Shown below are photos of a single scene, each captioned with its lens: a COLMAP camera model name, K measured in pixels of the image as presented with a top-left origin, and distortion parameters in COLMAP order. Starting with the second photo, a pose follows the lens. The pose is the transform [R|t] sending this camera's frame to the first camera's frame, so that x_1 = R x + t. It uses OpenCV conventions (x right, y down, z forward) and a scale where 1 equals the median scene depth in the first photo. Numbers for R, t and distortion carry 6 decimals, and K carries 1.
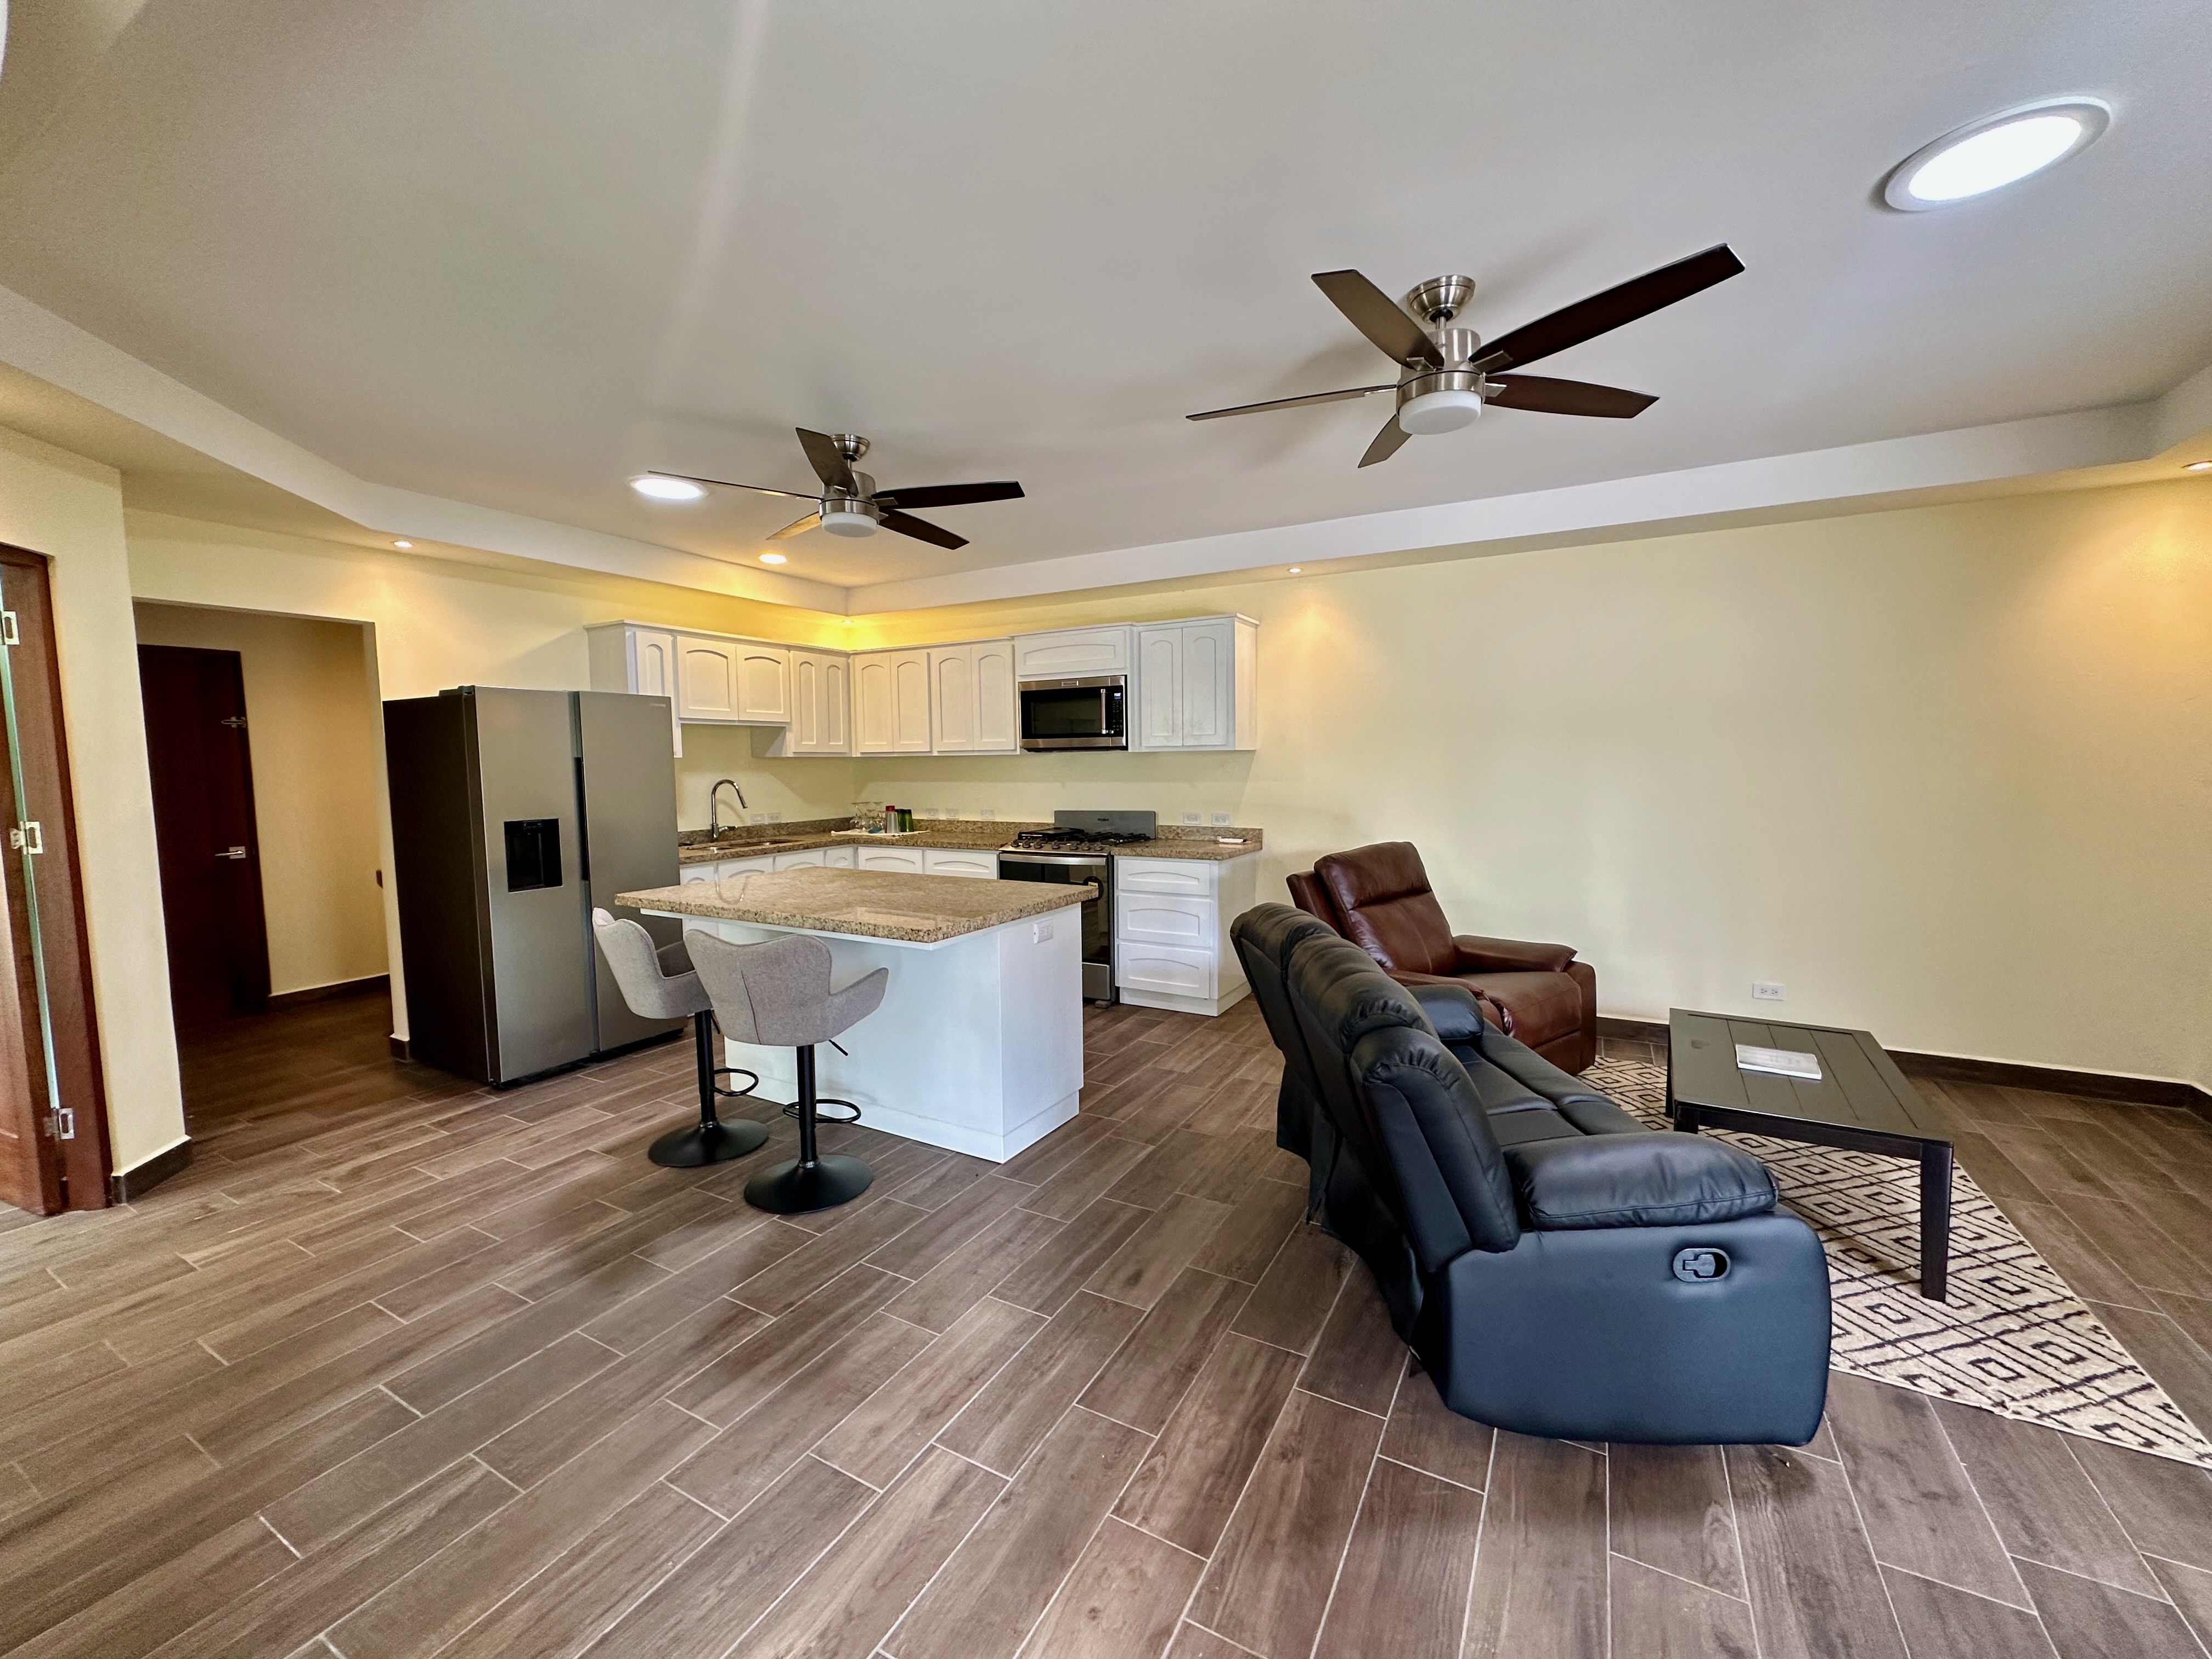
lens RADIAL K [[882.7, 0, 1105.2], [0, 882.7, 835.6], [0, 0, 1]] dist [-0.003436, 0.001202]
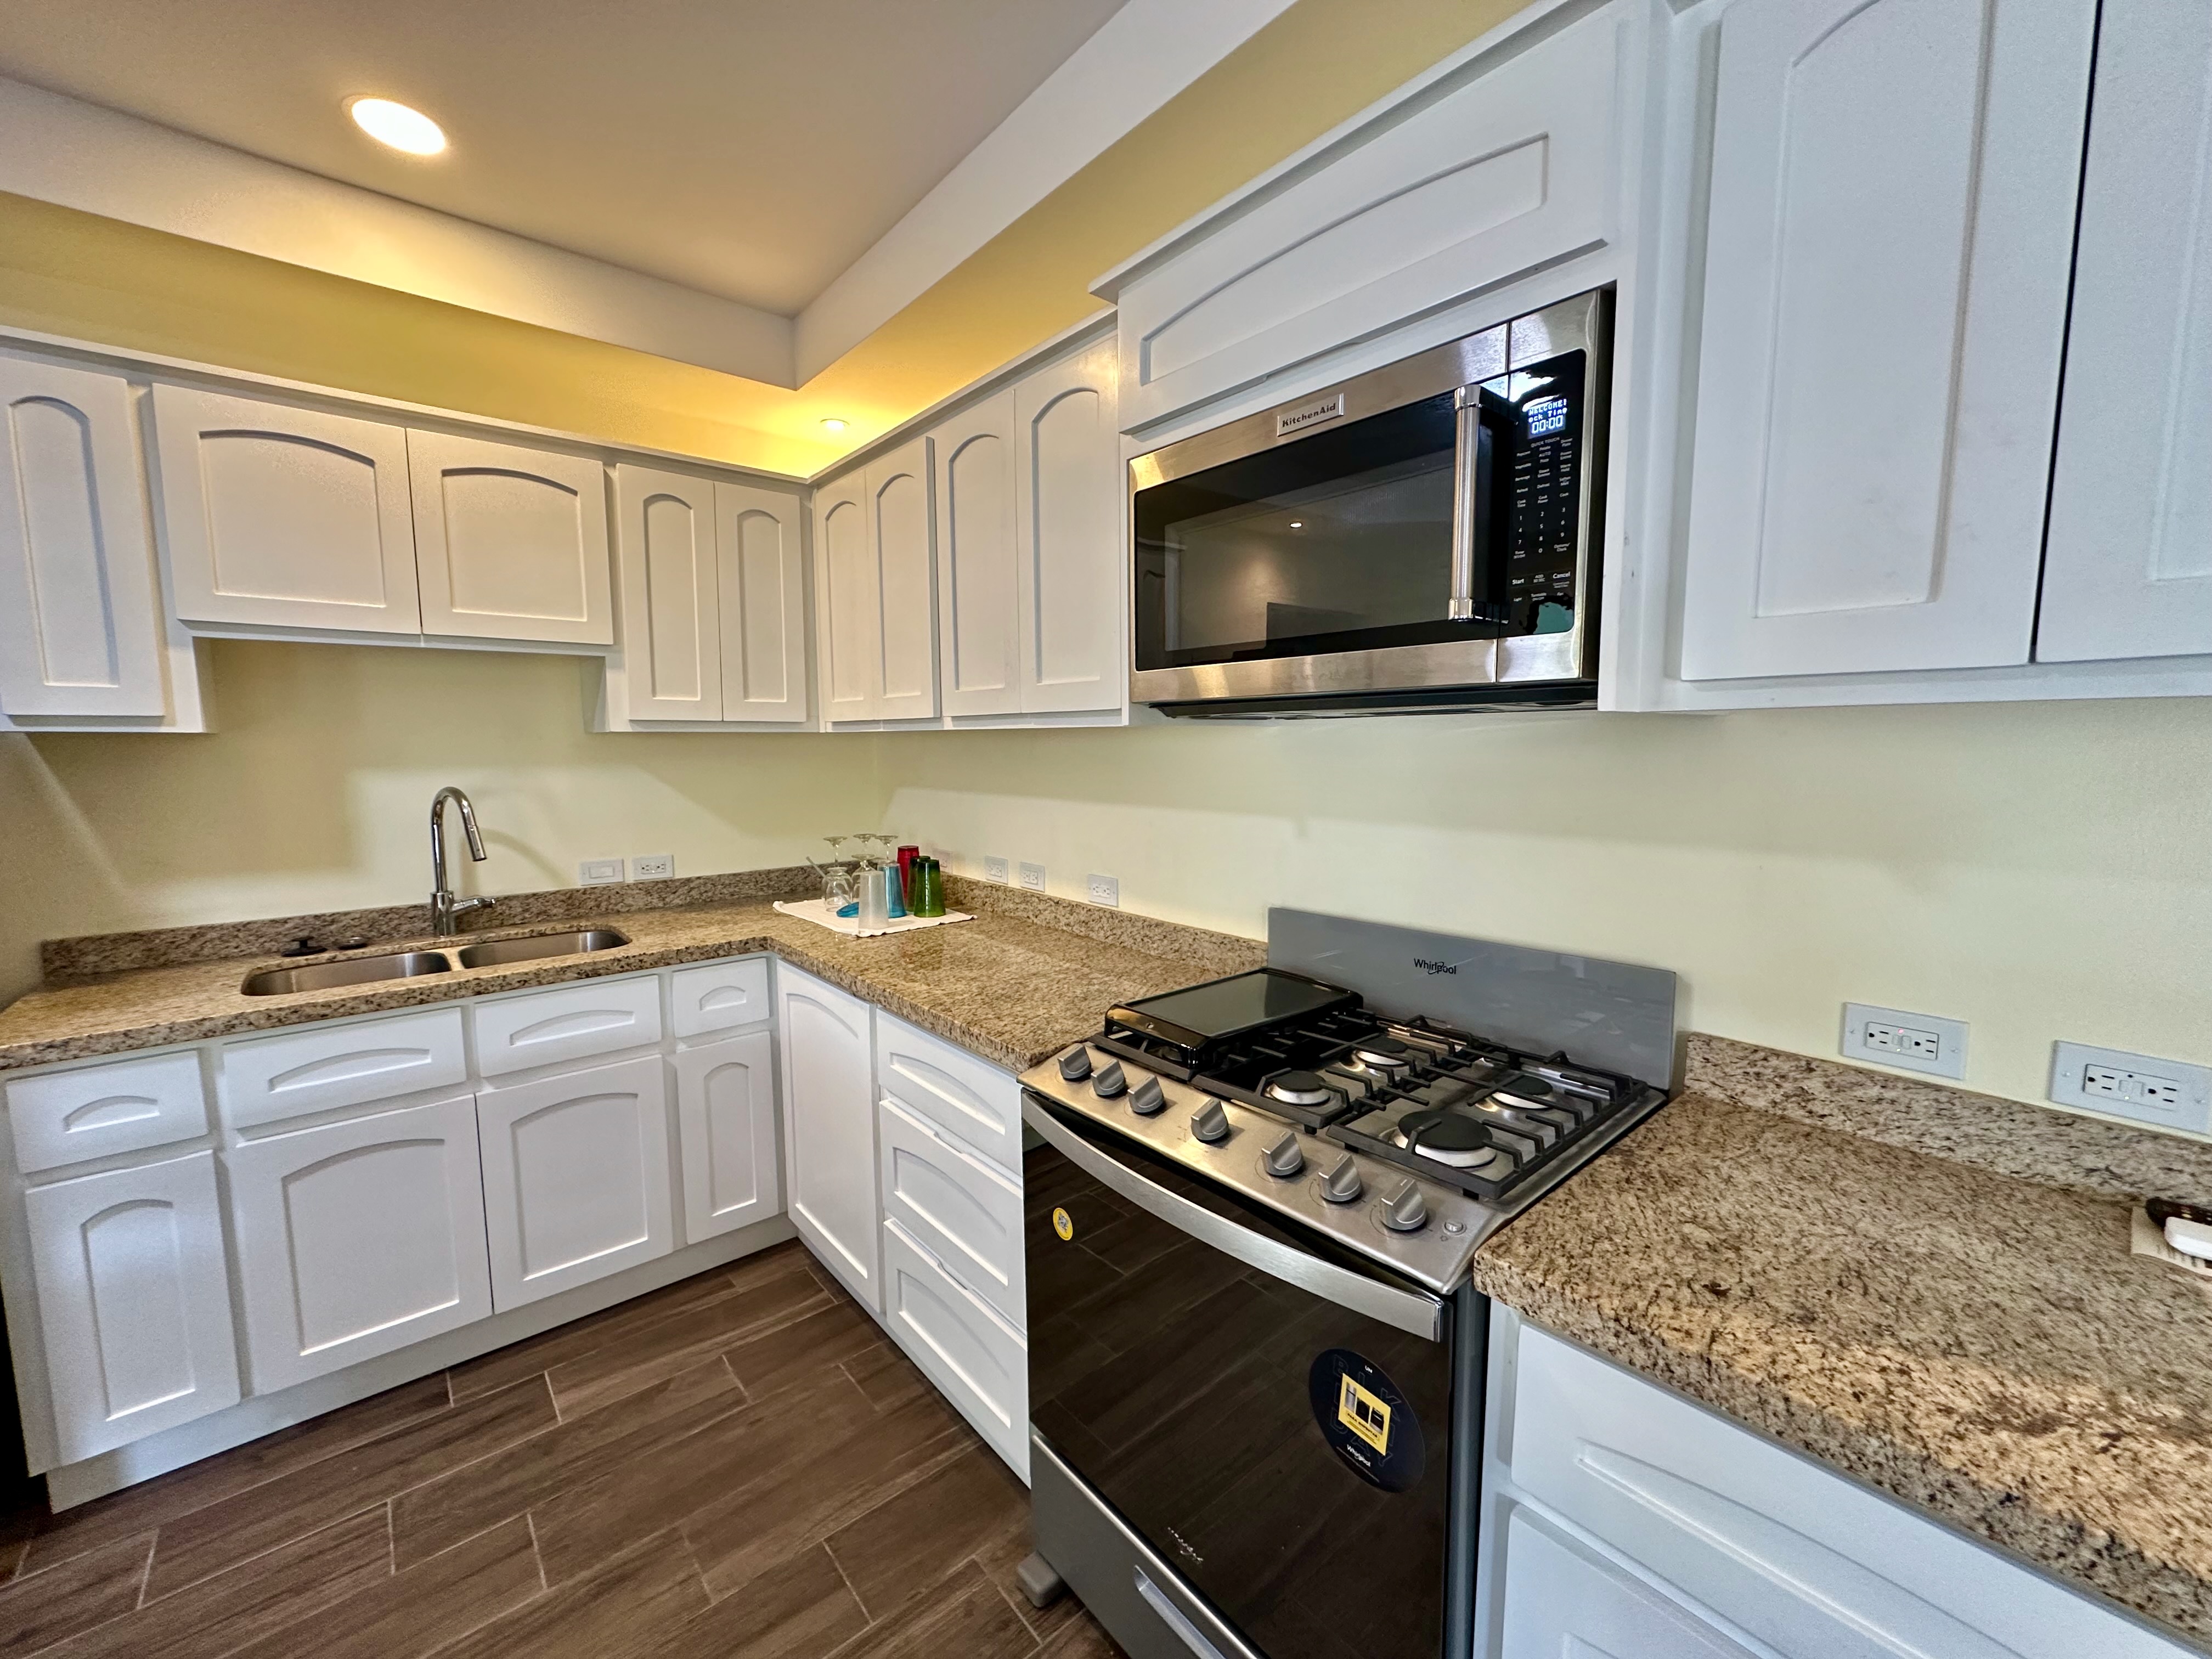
lens RADIAL K [[882.7, 0, 1102.2], [0, 882.7, 832.6], [0, 0, 1]] dist [-0.003436, 0.001202]
pose [[0.935957, 0.044411, -0.349302, -0.005883], [-0.036219, 0.998895, 0.029952, -0.072942], [0.350247, -0.015383, 0.936531, 0.804708]]
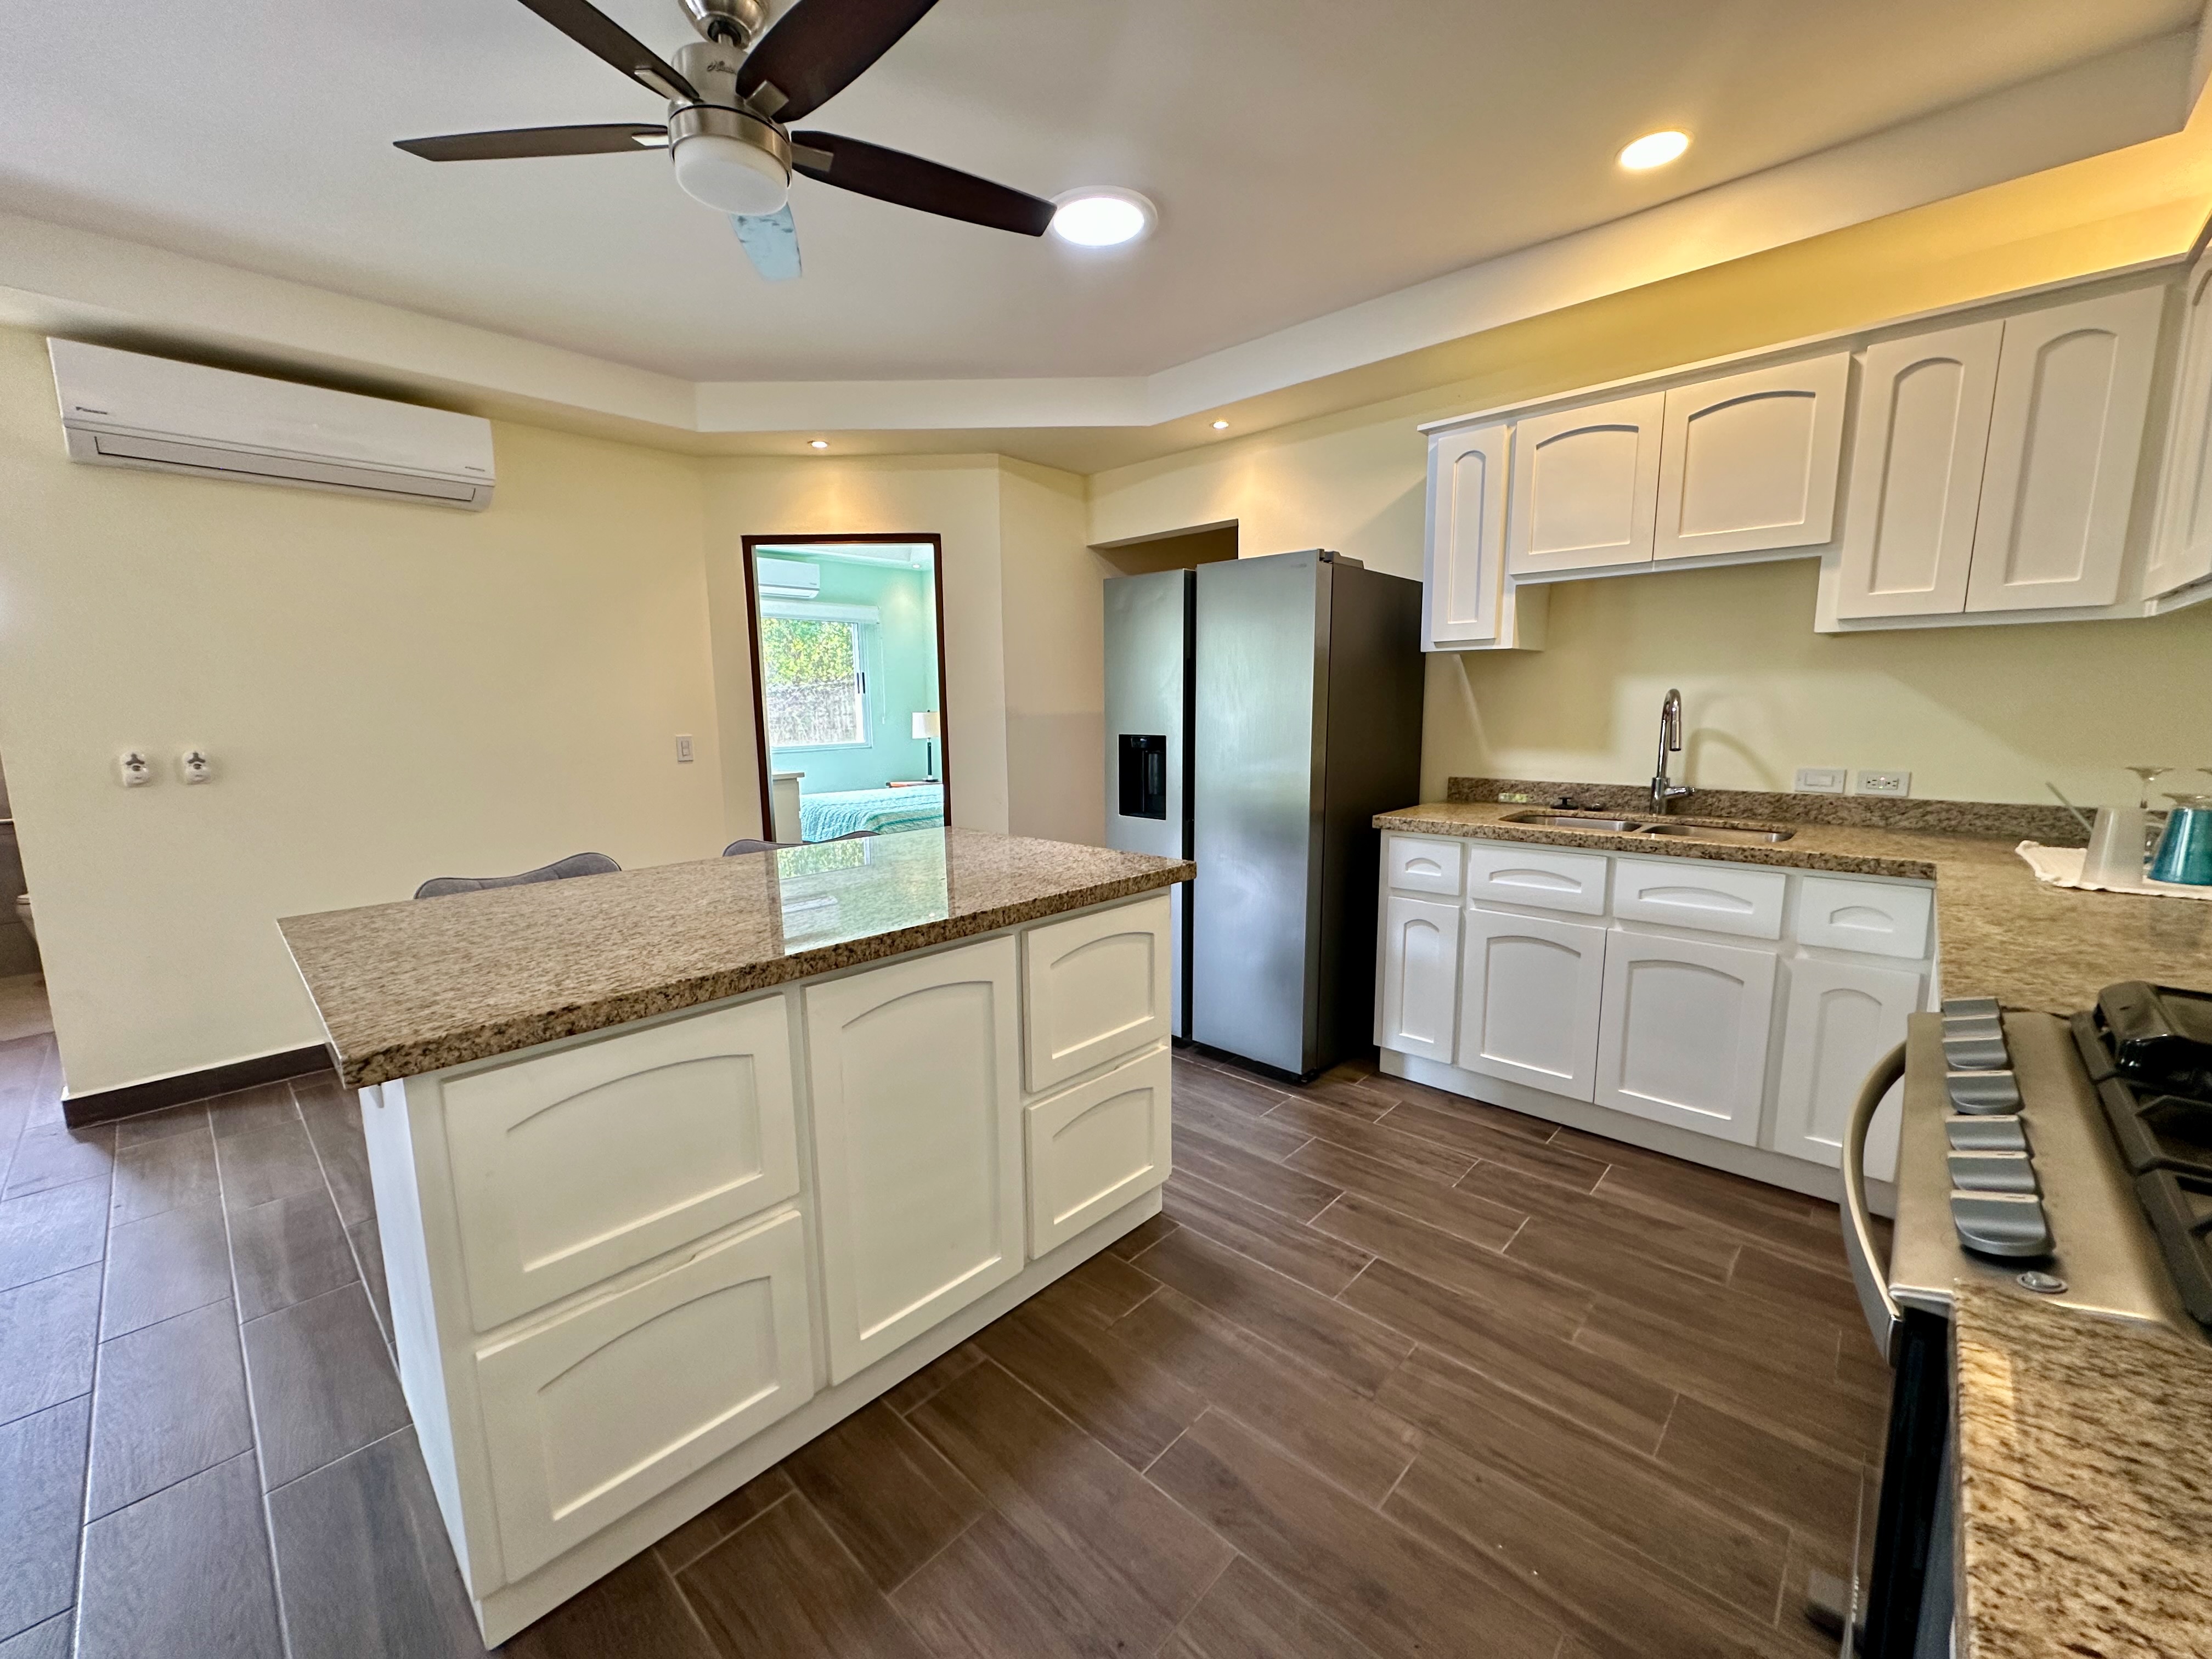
lens RADIAL K [[882.7, 0, 1107.8], [0, 882.7, 834.0], [0, 0, 1]] dist [-0.003436, 0.001202]
pose [[-0.237638, 0.160296, -0.958036, 0.136597], [-0.066636, 0.981276, 0.180714, -0.057826], [0.969065, 0.106784, -0.222507, 0.905366]]
